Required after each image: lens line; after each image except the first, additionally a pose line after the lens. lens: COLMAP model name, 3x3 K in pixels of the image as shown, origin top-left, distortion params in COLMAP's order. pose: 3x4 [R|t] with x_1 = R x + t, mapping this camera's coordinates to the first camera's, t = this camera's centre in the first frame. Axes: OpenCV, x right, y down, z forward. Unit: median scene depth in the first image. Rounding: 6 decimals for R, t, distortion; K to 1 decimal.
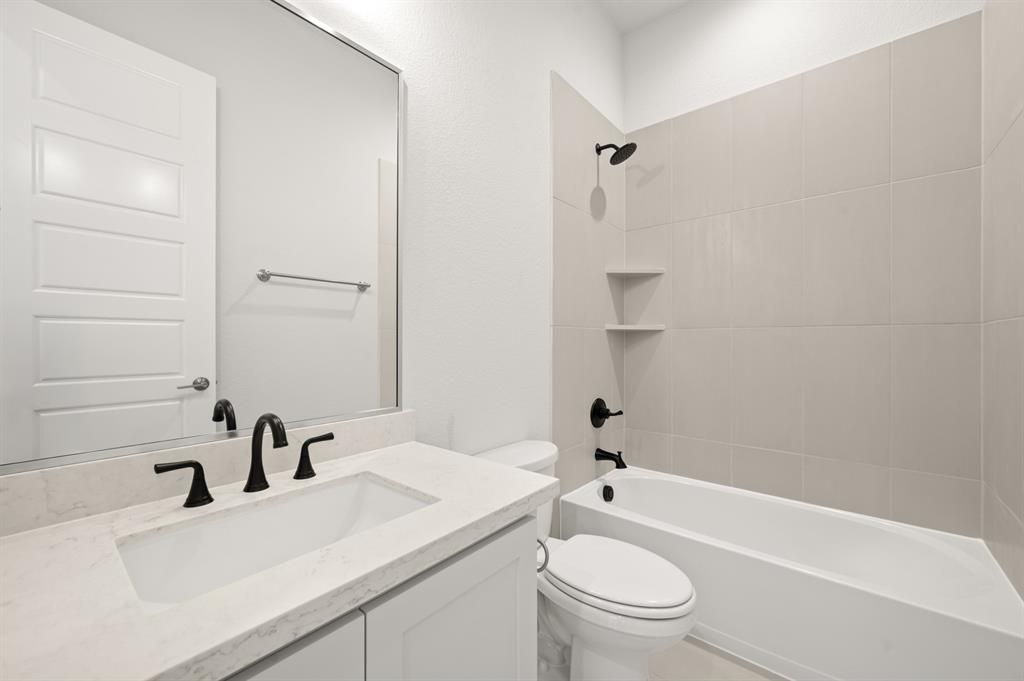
lens RADIAL K [[401.7, 0, 512.0], [0, 401.7, 340.5], [0, 0, 1]] dist [-0.001081, 0.000117]
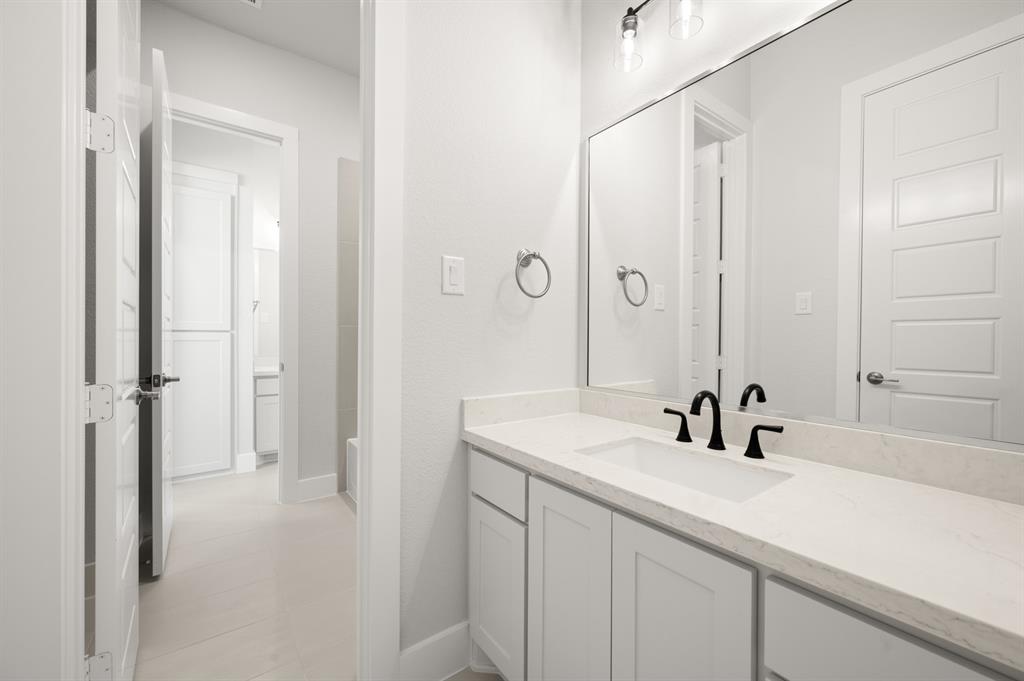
lens RADIAL K [[401.7, 0, 512.0], [0, 401.7, 340.5], [0, 0, 1]] dist [-0.001081, 0.000117]
pose [[-0.240671, 0.003845, -0.970599, 0.760847], [-0.010022, 0.999929, 0.006446, 0.011080], [0.970555, 0.011279, -0.240615, 0.614994]]
